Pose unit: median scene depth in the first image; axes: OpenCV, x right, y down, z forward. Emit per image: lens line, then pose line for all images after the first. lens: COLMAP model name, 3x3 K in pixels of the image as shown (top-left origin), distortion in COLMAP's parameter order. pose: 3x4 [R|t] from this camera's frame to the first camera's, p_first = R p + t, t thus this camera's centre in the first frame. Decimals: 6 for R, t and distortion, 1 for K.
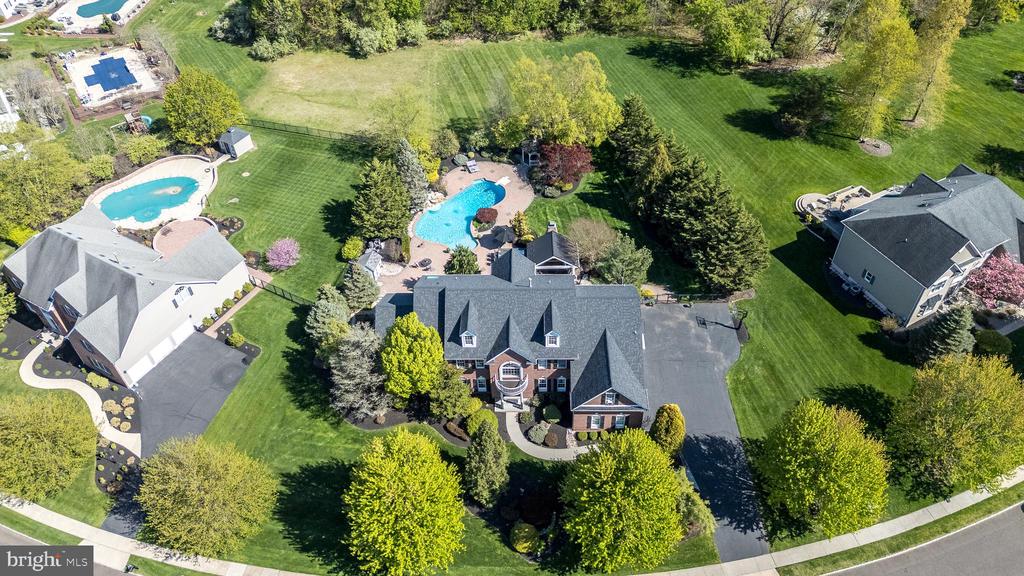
lens RADIAL K [[750.5, 0, 512.0], [0, 750.5, 288.0], [0, 0, 1]] dist [0.007921, -0.004079]
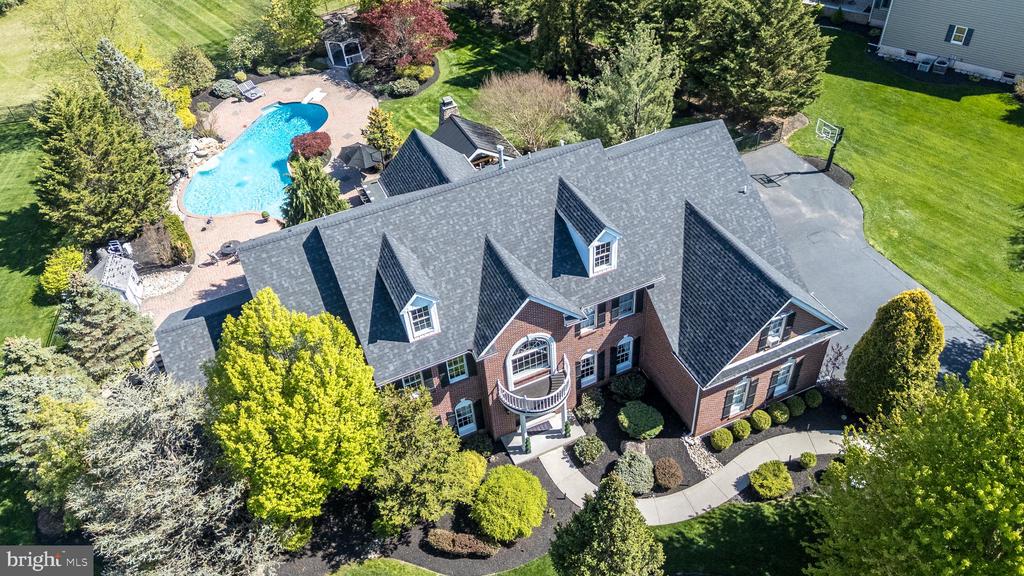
lens RADIAL K [[750.5, 0, 512.0], [0, 750.5, 288.0], [0, 0, 1]] dist [0.007921, -0.004079]
pose [[0.902415, -0.314820, 0.294170, -0.121197], [0.332616, 0.942996, -0.011163, 0.071000], [-0.273887, 0.107919, 0.955688, 0.568168]]
